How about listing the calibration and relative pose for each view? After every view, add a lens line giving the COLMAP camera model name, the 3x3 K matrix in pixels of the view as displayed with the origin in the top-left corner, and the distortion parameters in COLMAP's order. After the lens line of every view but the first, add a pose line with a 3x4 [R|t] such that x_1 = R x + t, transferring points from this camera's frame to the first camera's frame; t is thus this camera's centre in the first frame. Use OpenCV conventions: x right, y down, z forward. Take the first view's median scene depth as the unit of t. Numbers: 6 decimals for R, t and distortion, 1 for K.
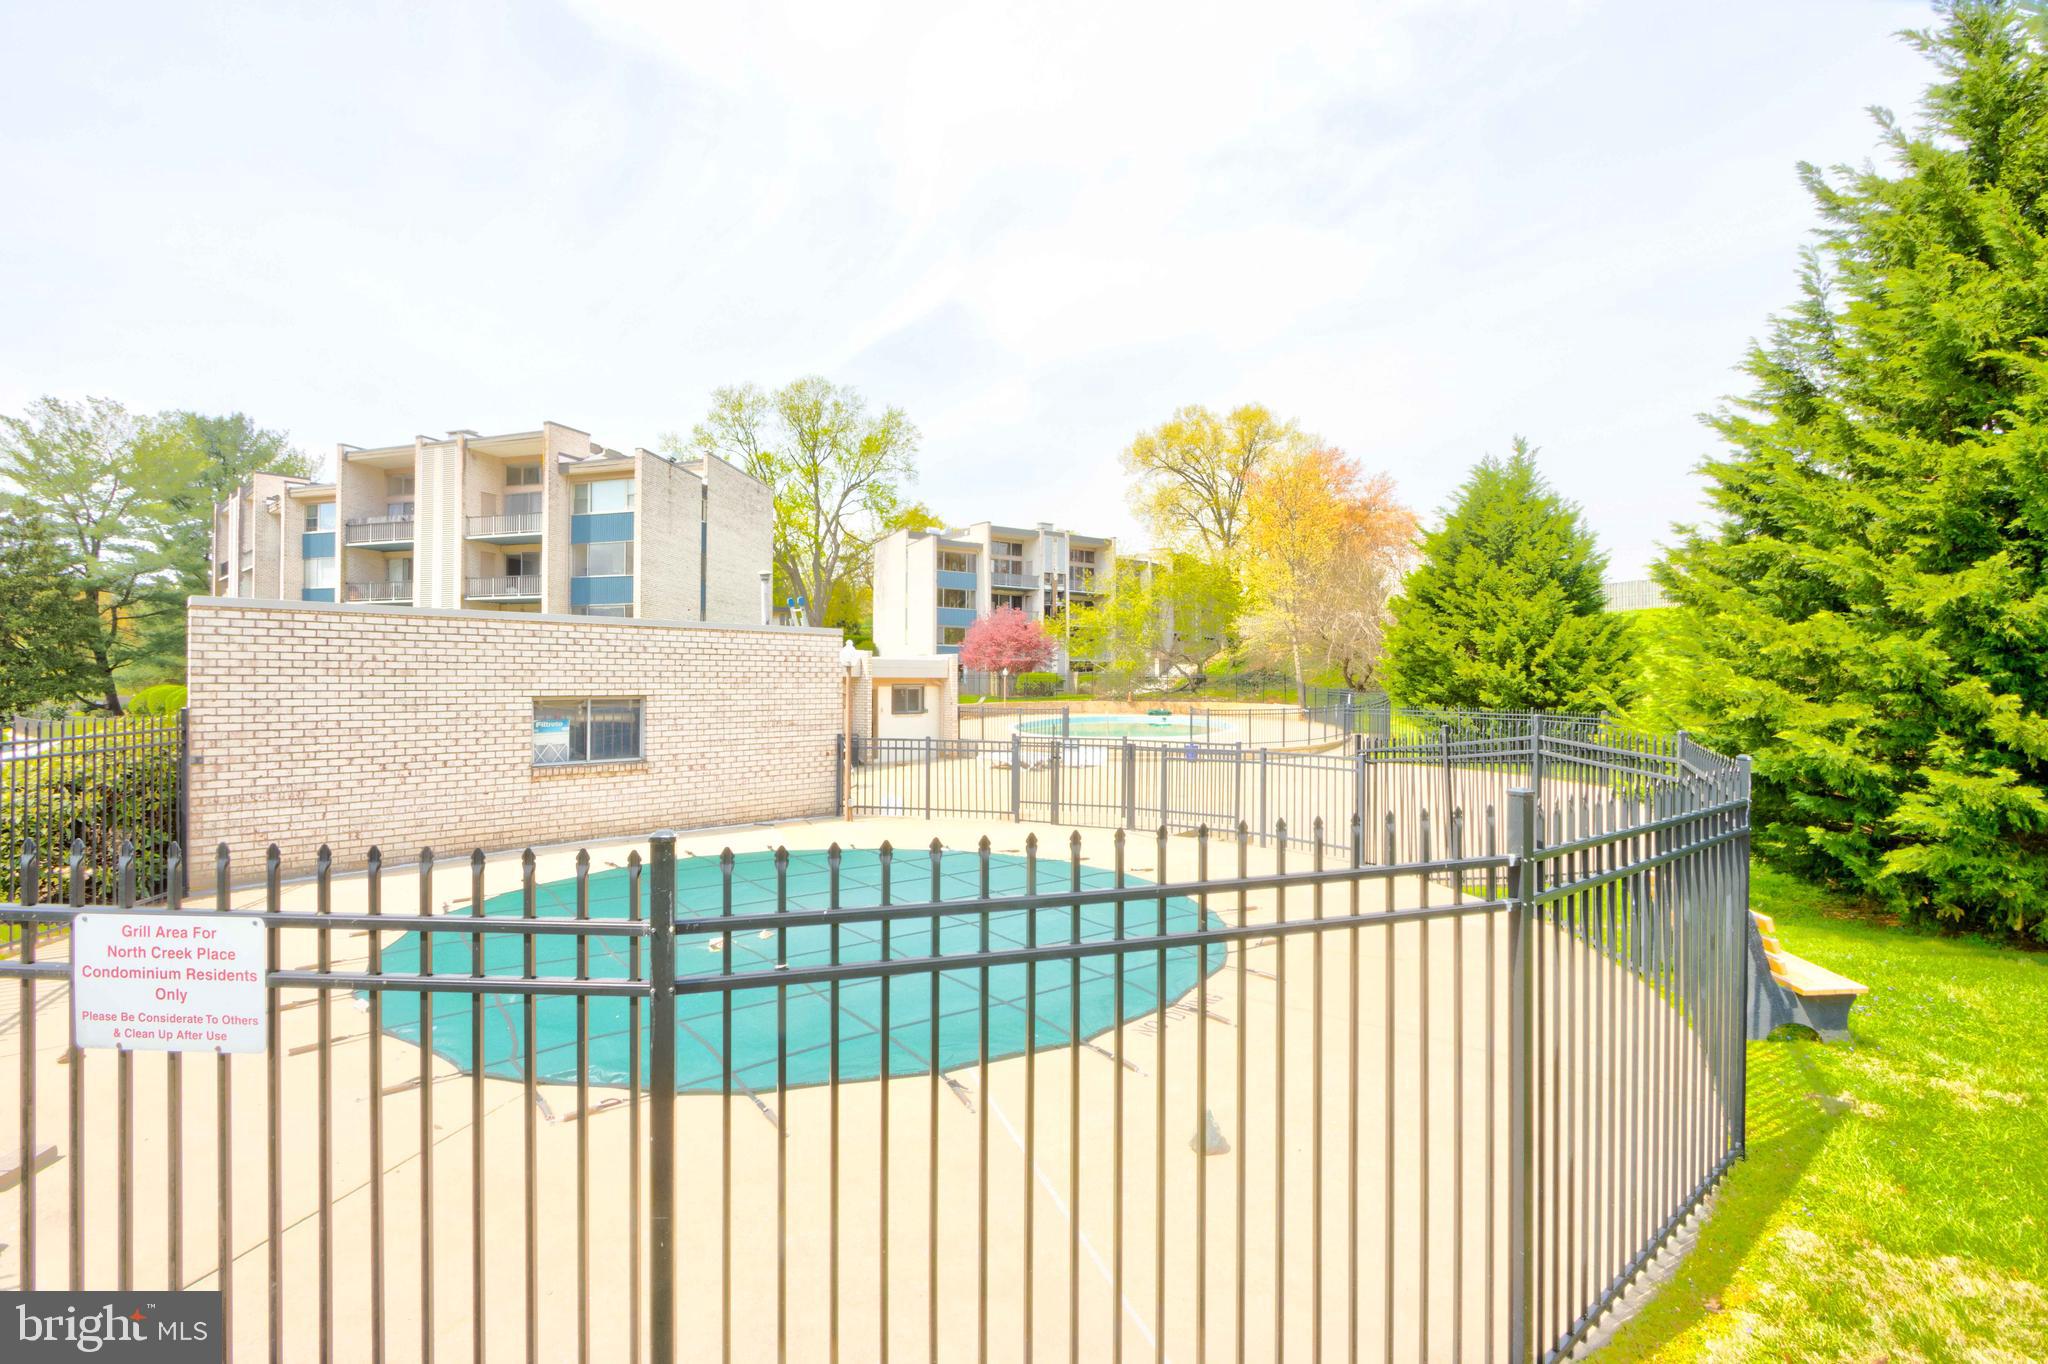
lens RADIAL K [[953.7, 0, 1021.9], [0, 953.7, 670.9], [0, 0, 1]] dist [-0.018574, 0.002915]
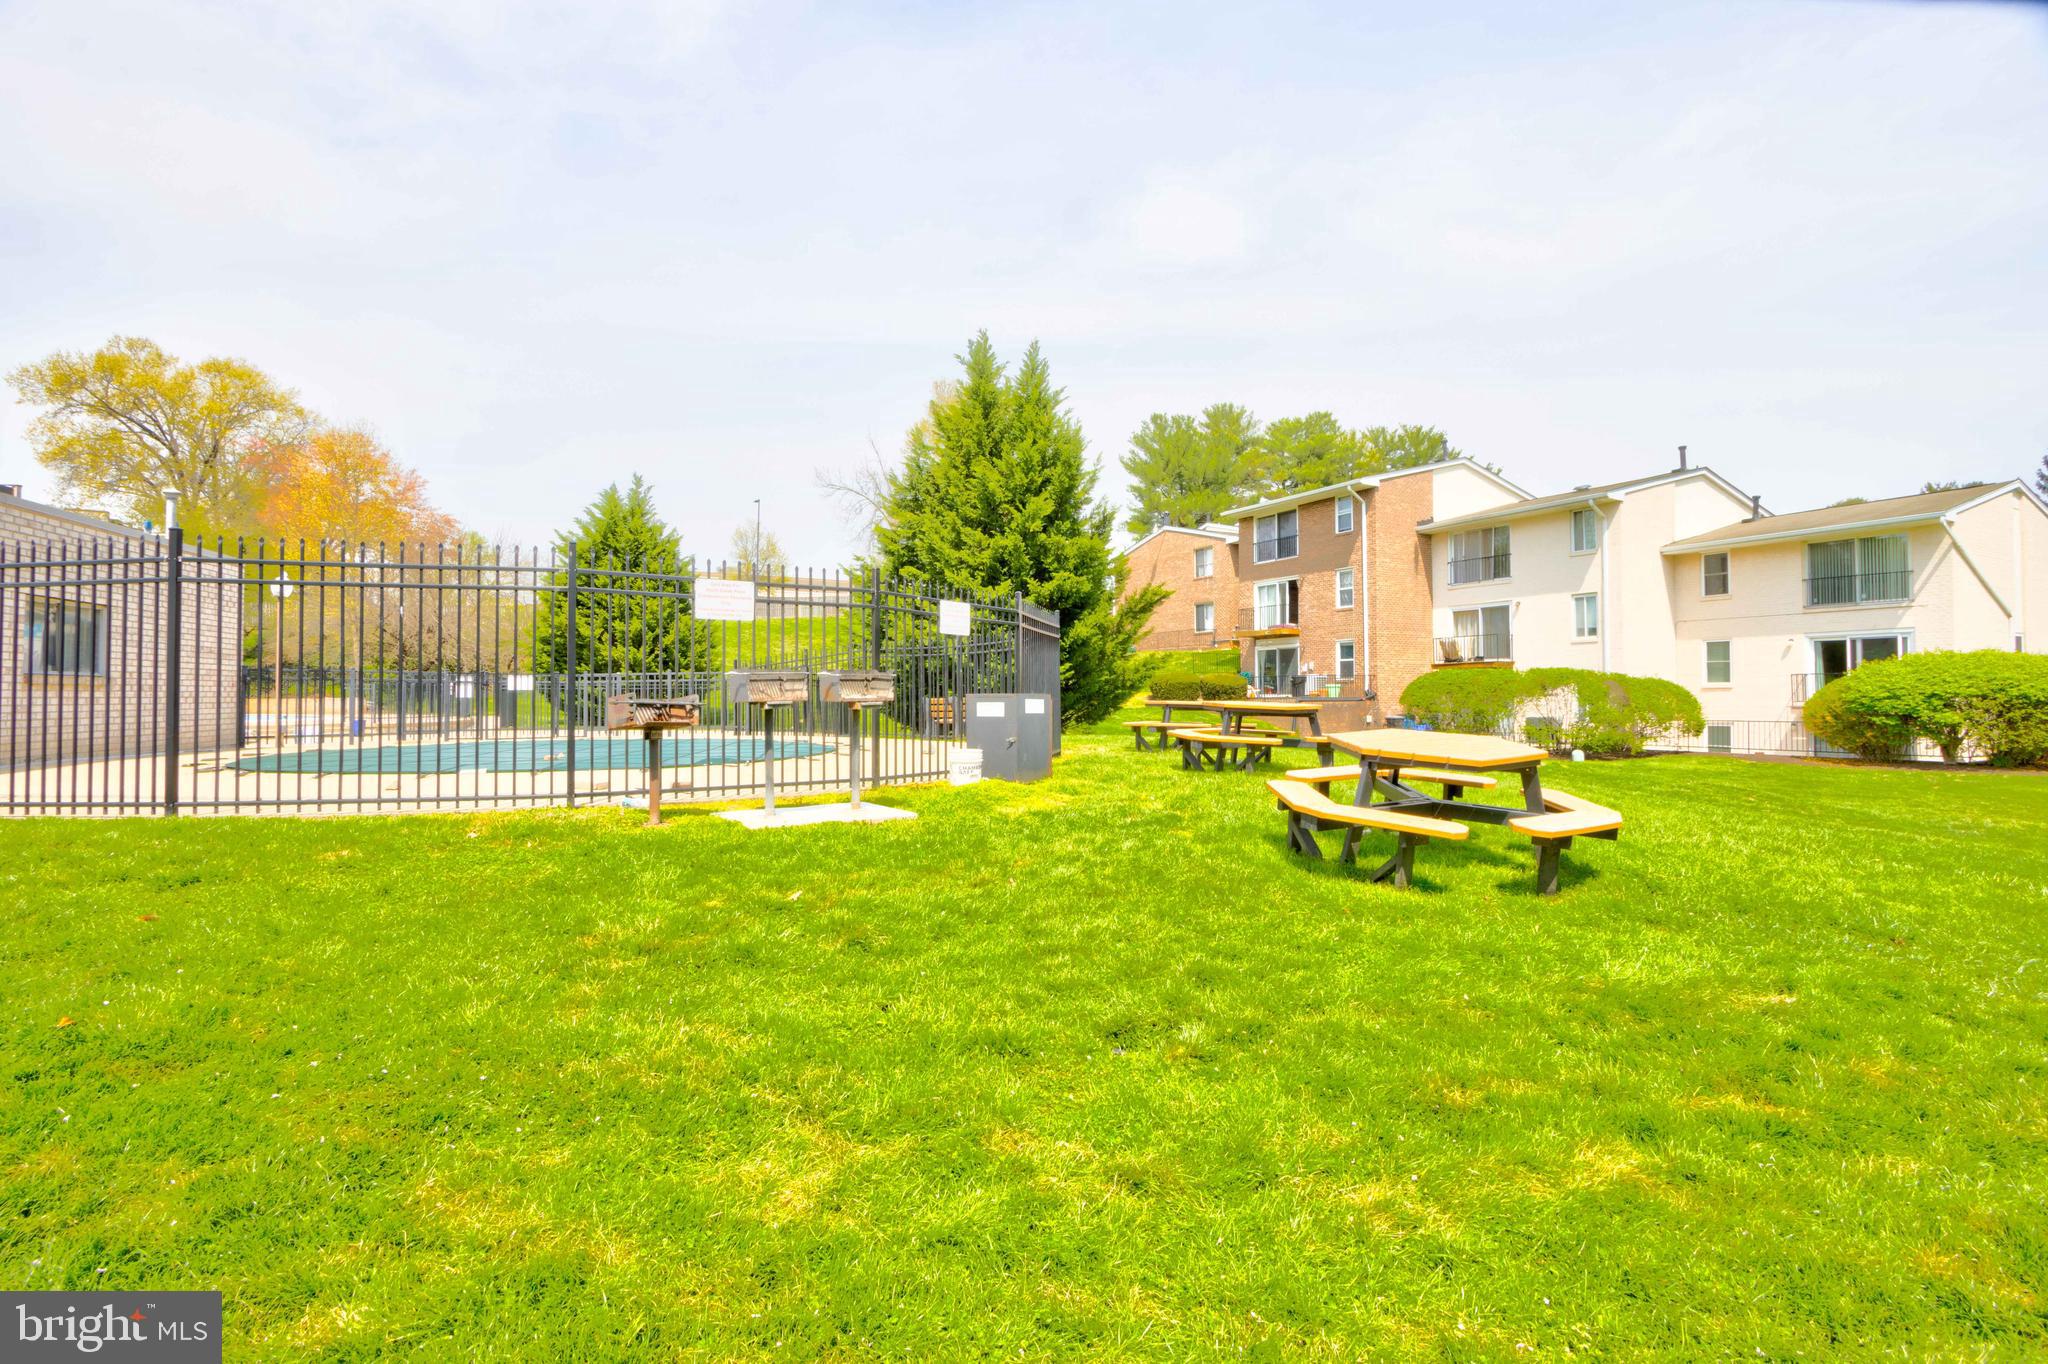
lens RADIAL K [[953.7, 0, 1023.2], [0, 953.7, 684.0], [0, 0, 1]] dist [-0.018574, 0.002915]
pose [[0.499880, 0.007733, 0.866060, -0.341900], [-0.000317, 0.999962, -0.008746, 0.051243], [-0.866094, 0.004097, 0.499864, -0.104959]]
